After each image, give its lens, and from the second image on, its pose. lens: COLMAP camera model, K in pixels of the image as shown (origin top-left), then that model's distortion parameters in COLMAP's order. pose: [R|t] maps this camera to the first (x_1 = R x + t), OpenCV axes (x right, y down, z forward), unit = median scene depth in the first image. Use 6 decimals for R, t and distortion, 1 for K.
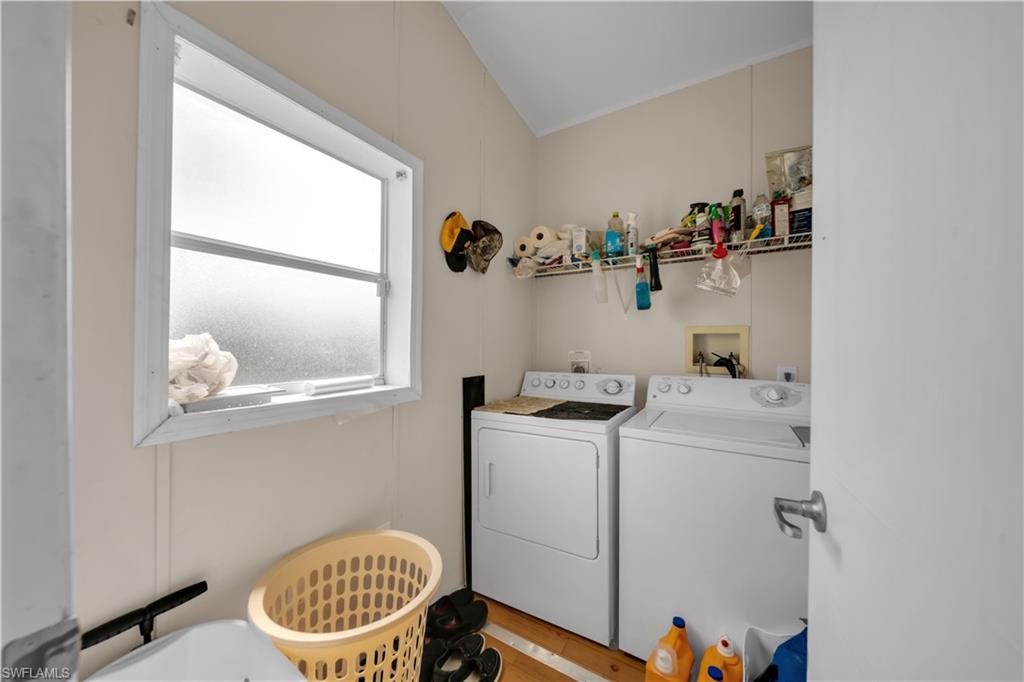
lens RADIAL K [[355.6, 0, 509.9], [0, 355.6, 343.8], [0, 0, 1]] dist [-0.000575, 0.000013]
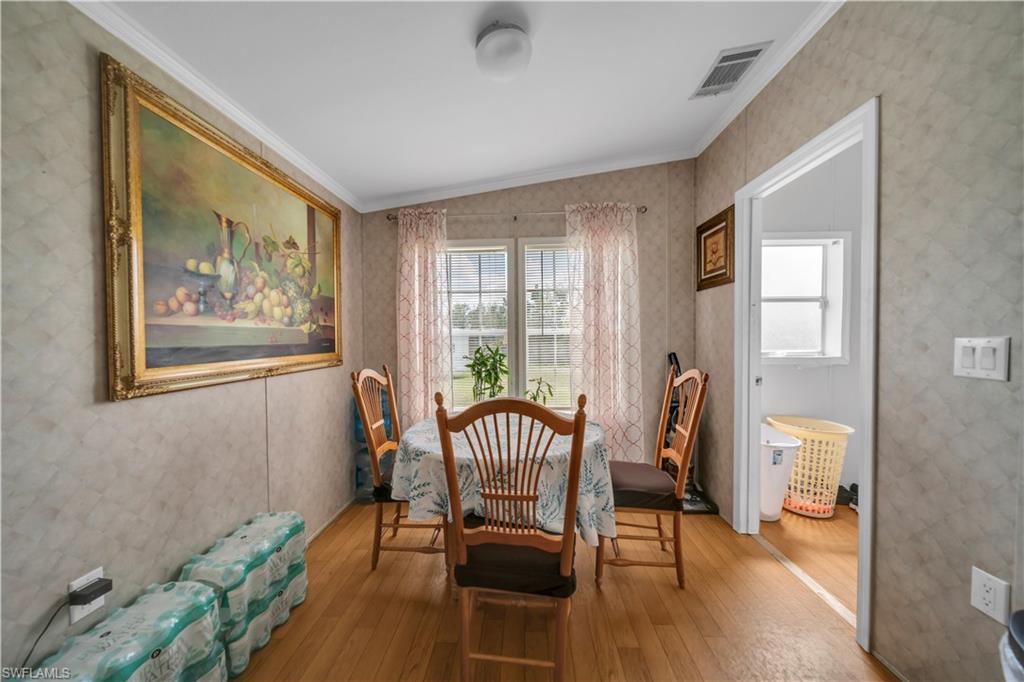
lens RADIAL K [[355.6, 0, 509.9], [0, 355.6, 343.8], [0, 0, 1]] dist [-0.000575, 0.000013]
pose [[0.482149, 0.014426, -0.875970, 0.509731], [0.012946, 0.999638, 0.023589, -0.012541], [0.875994, -0.022714, 0.481788, -1.404280]]
